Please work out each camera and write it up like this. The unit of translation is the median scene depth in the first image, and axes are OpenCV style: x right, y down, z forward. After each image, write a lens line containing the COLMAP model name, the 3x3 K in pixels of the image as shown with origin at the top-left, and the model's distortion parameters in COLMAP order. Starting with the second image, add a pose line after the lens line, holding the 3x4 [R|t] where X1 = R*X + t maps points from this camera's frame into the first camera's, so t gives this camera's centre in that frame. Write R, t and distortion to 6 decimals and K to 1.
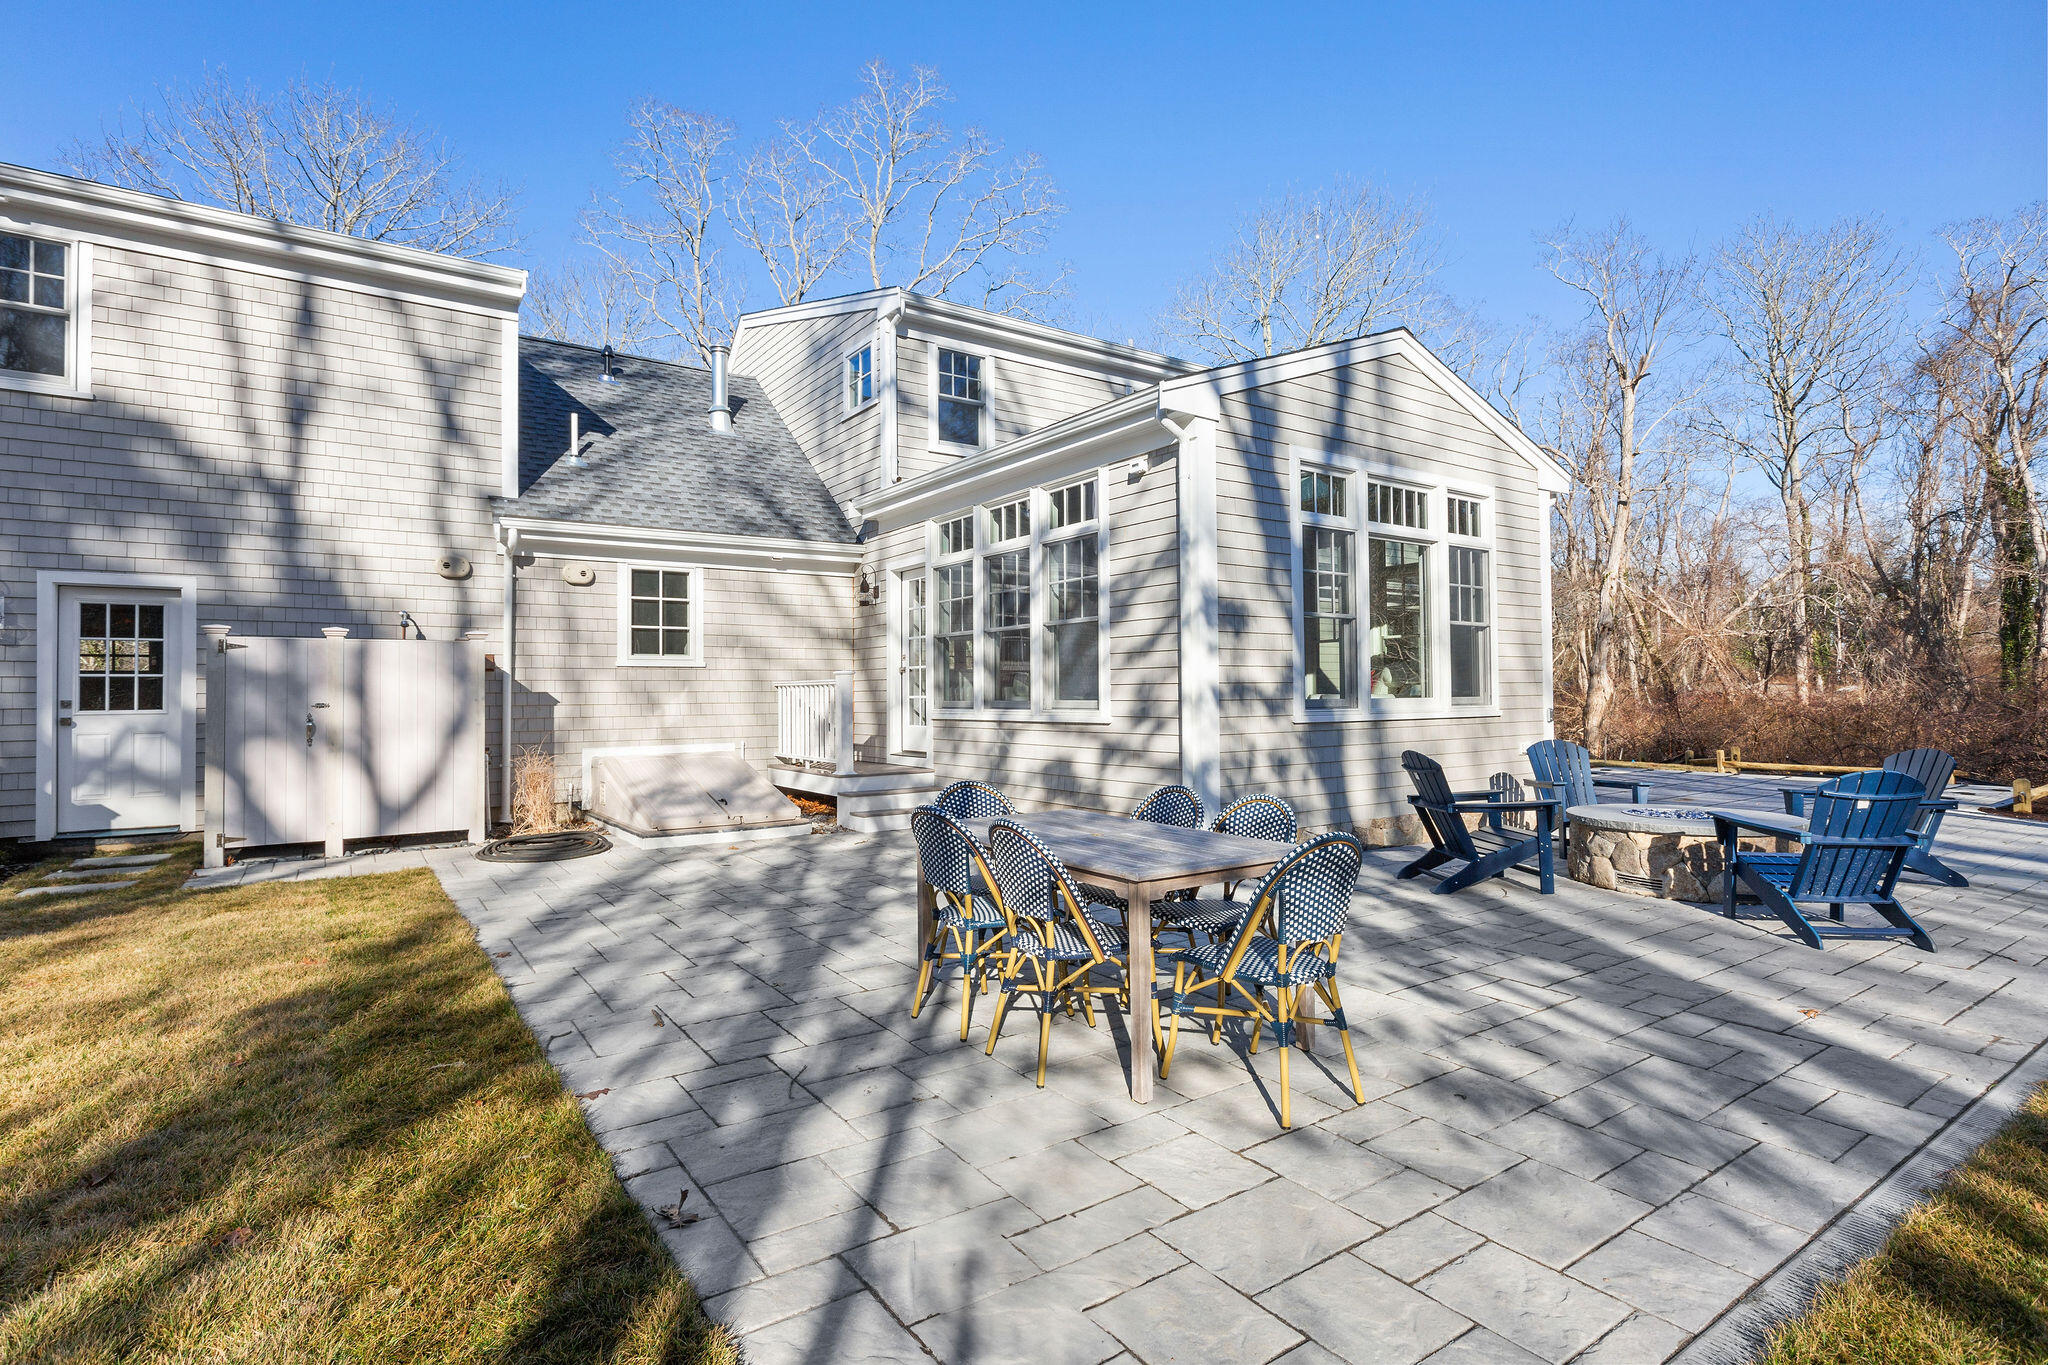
lens RADIAL K [[1000.4, 0, 1041.4], [0, 1000.4, 675.1], [0, 0, 1]] dist [0.001282, 0.000279]
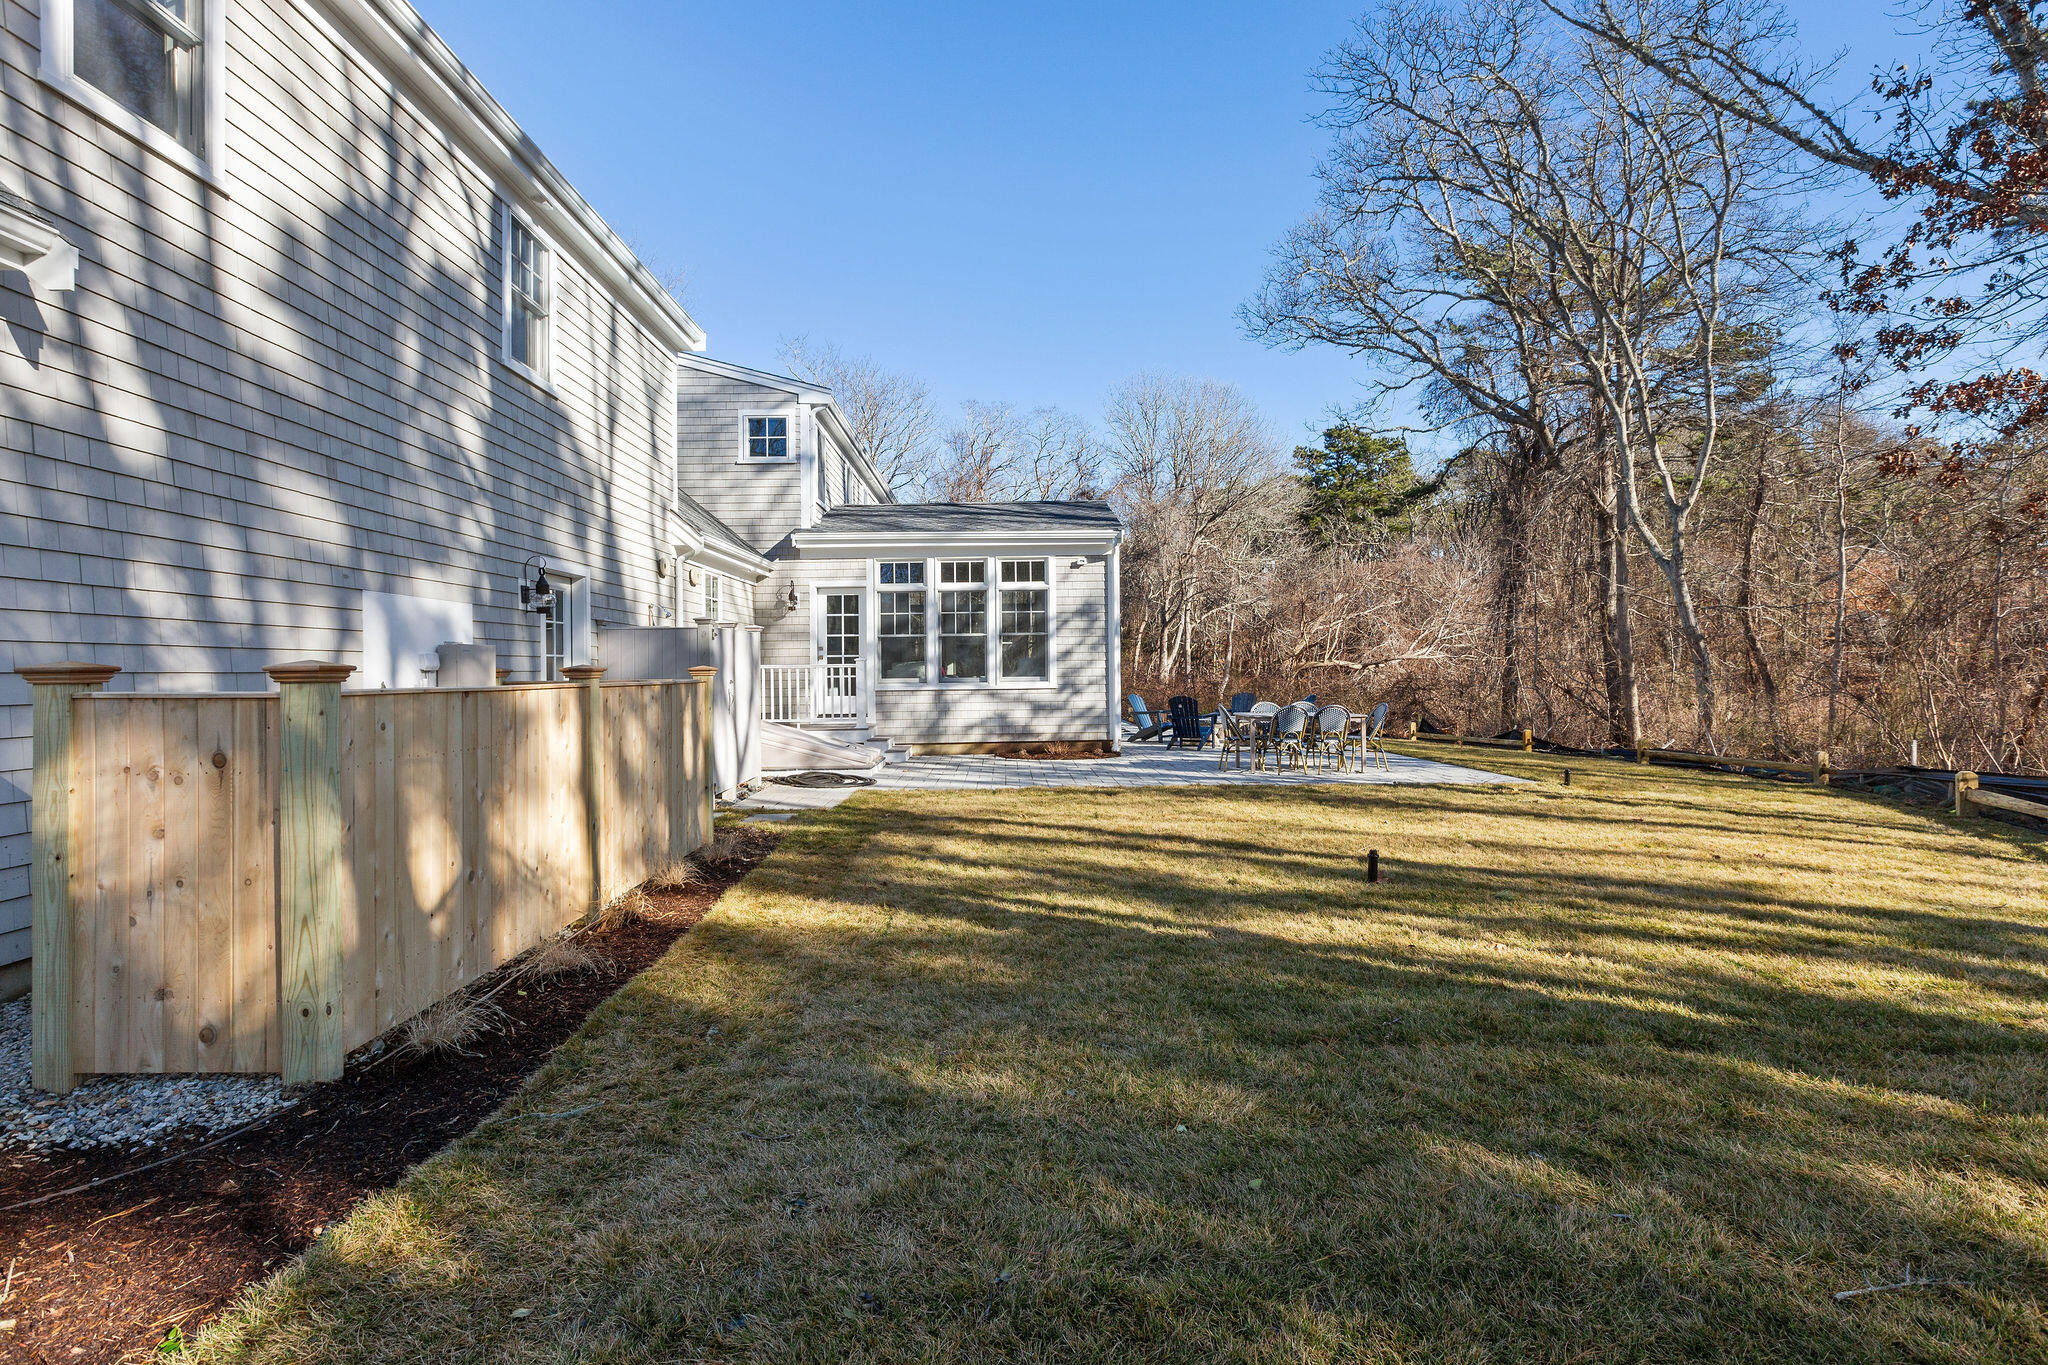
lens RADIAL K [[978.6, 0, 1030.1], [0, 978.6, 656.8], [0, 0, 1]] dist [-0.005190, -0.004042]
pose [[0.550825, 0.019319, 0.834397, -1.387583], [-0.012833, 0.999810, -0.014677, 0.010960], [-0.834522, -0.002623, 0.550968, 0.003277]]
